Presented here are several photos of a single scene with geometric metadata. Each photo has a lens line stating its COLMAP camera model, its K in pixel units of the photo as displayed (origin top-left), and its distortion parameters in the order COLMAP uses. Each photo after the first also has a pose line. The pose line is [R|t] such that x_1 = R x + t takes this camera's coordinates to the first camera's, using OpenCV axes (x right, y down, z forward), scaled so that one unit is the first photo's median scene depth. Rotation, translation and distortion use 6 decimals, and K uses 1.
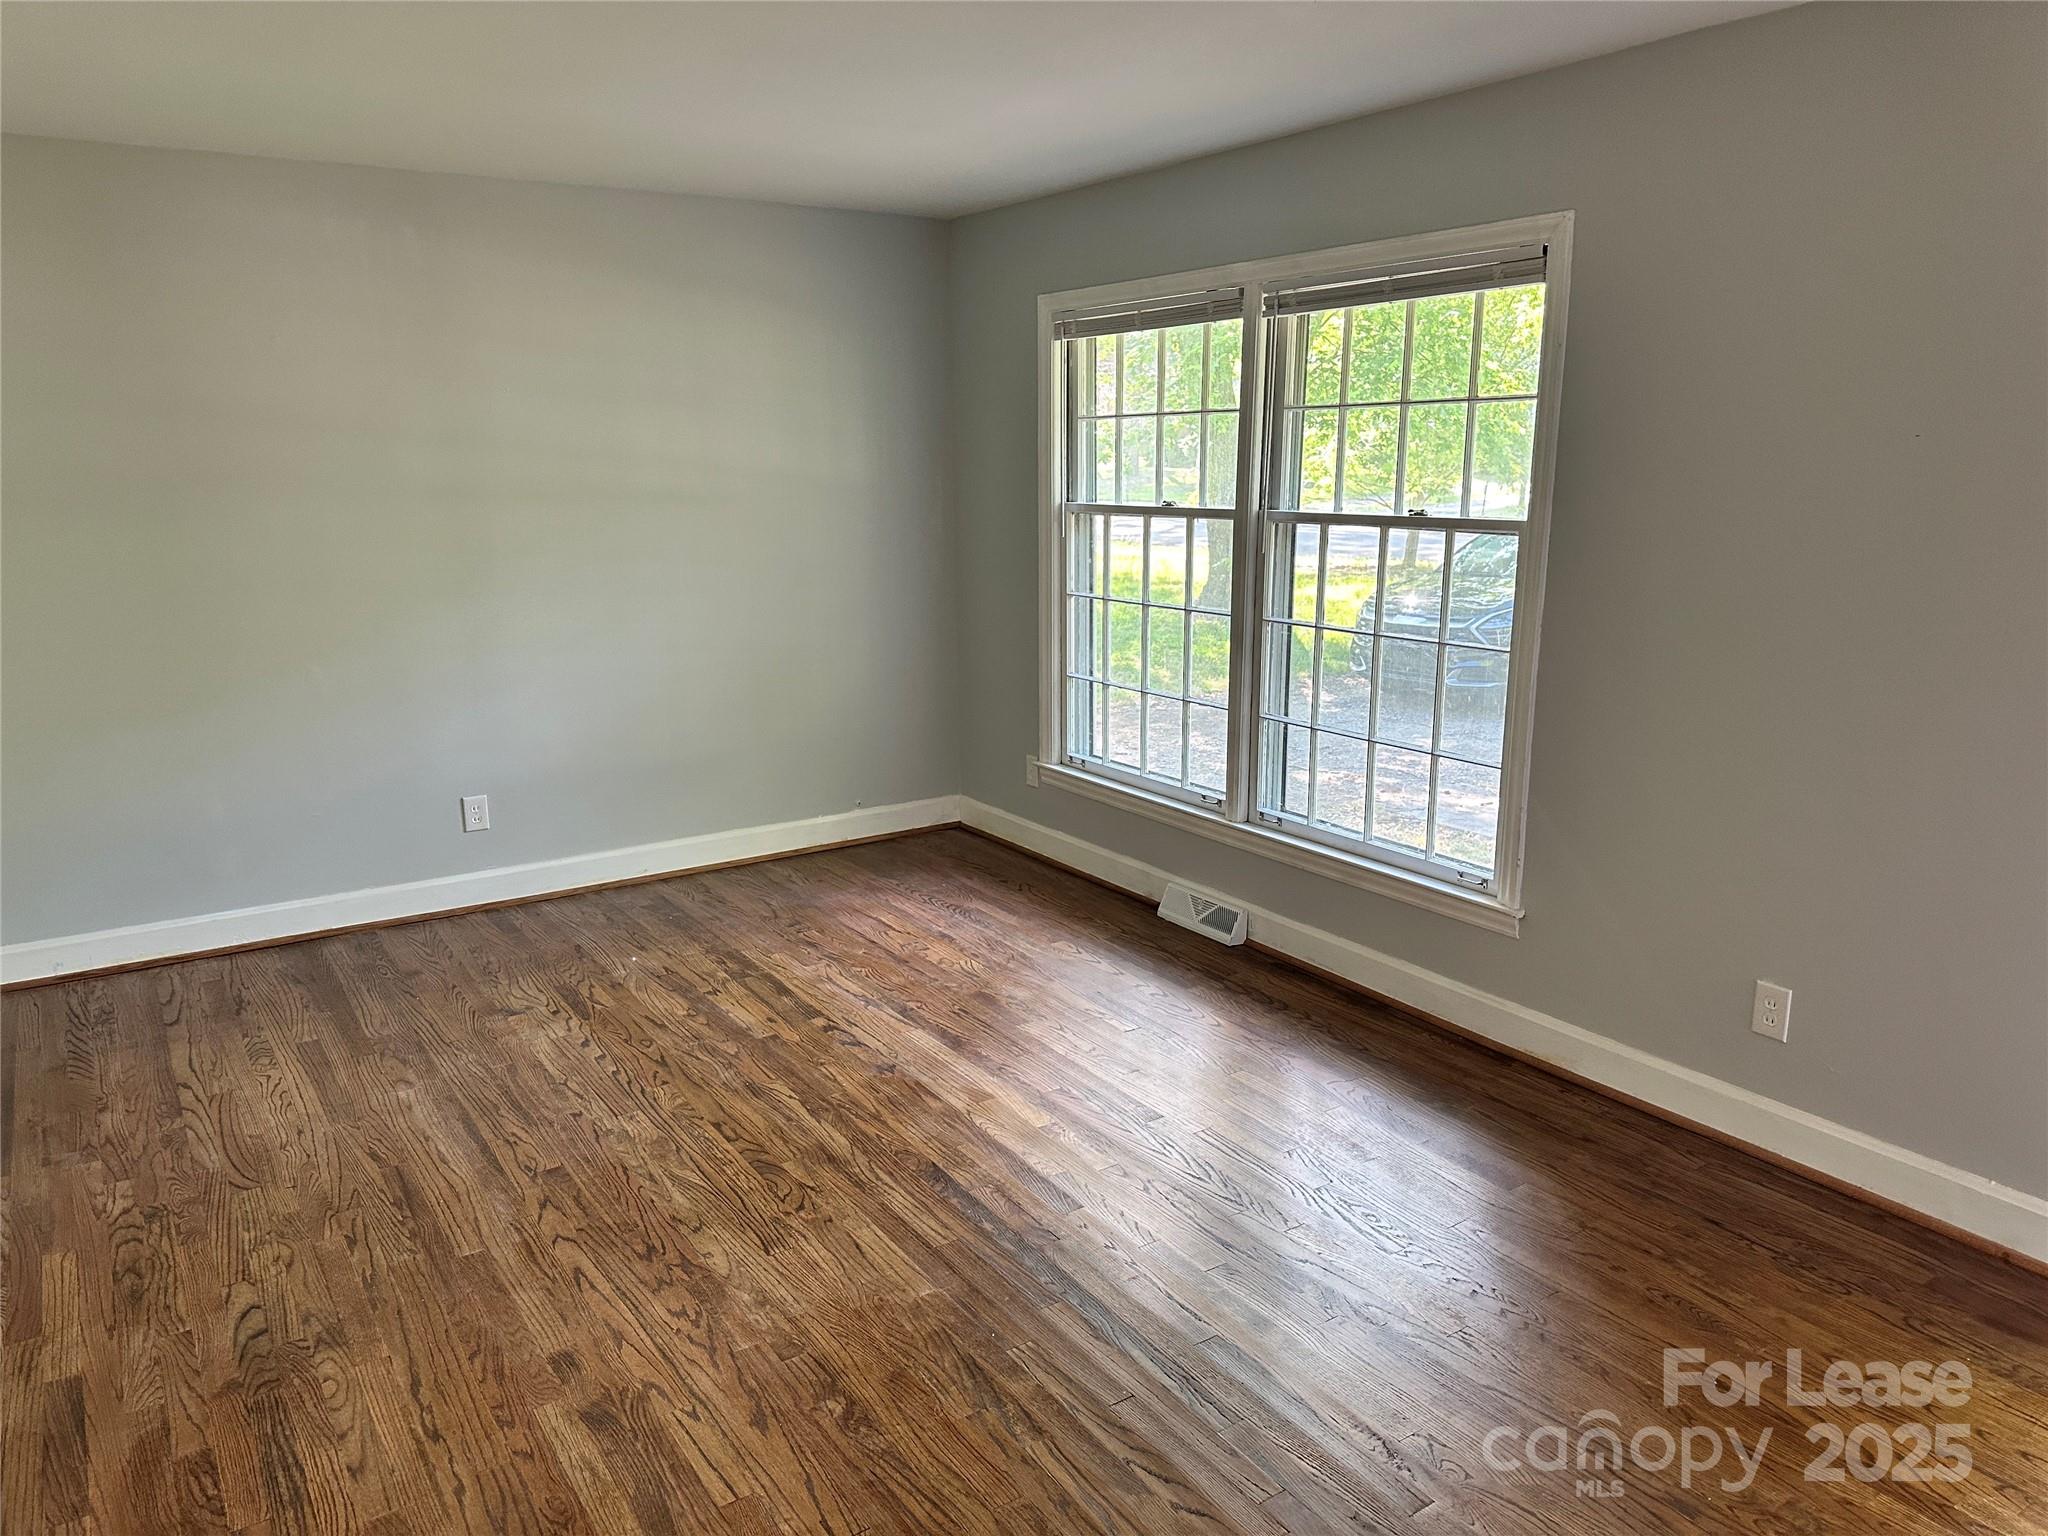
lens RADIAL K [[1447.4, 0, 1024.0], [0, 1447.4, 768.0], [0, 0, 1]] dist [0.078184, -0.007559]
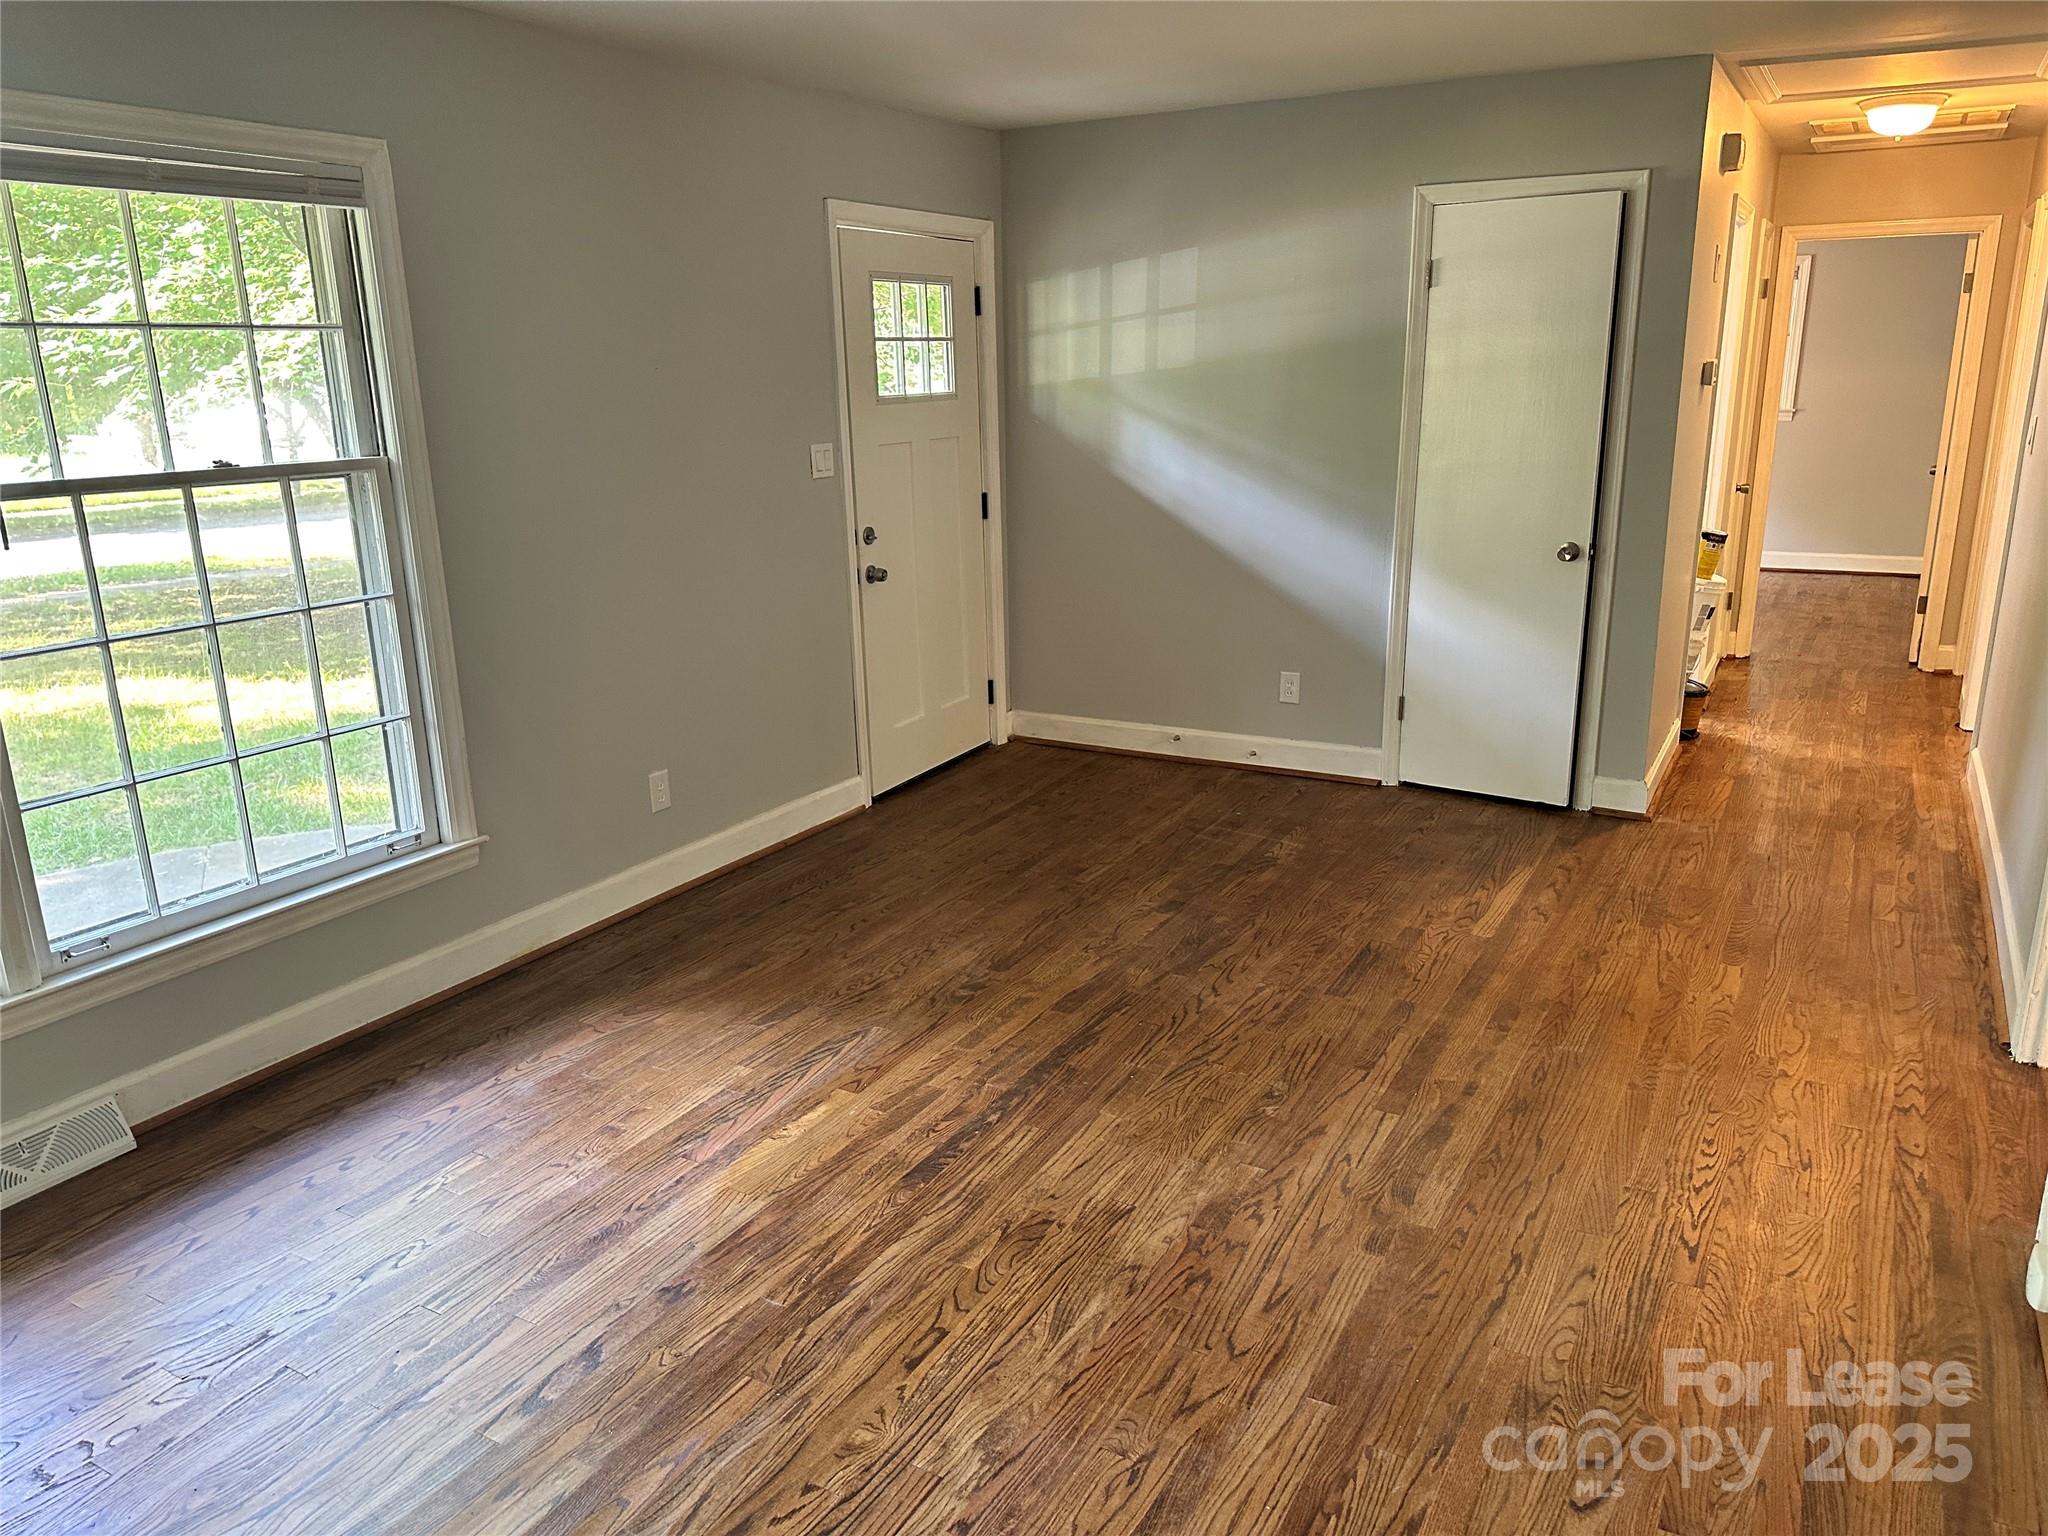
lens RADIAL K [[1427.1, 0, 1028.9], [0, 1427.1, 740.6], [0, 0, 1]] dist [0.192907, -0.179980]
pose [[-0.443471, -0.209838, 0.871379, -0.905553], [0.219710, 0.917095, 0.332663, -0.280755], [-0.868943, 0.338977, -0.360601, 1.289903]]
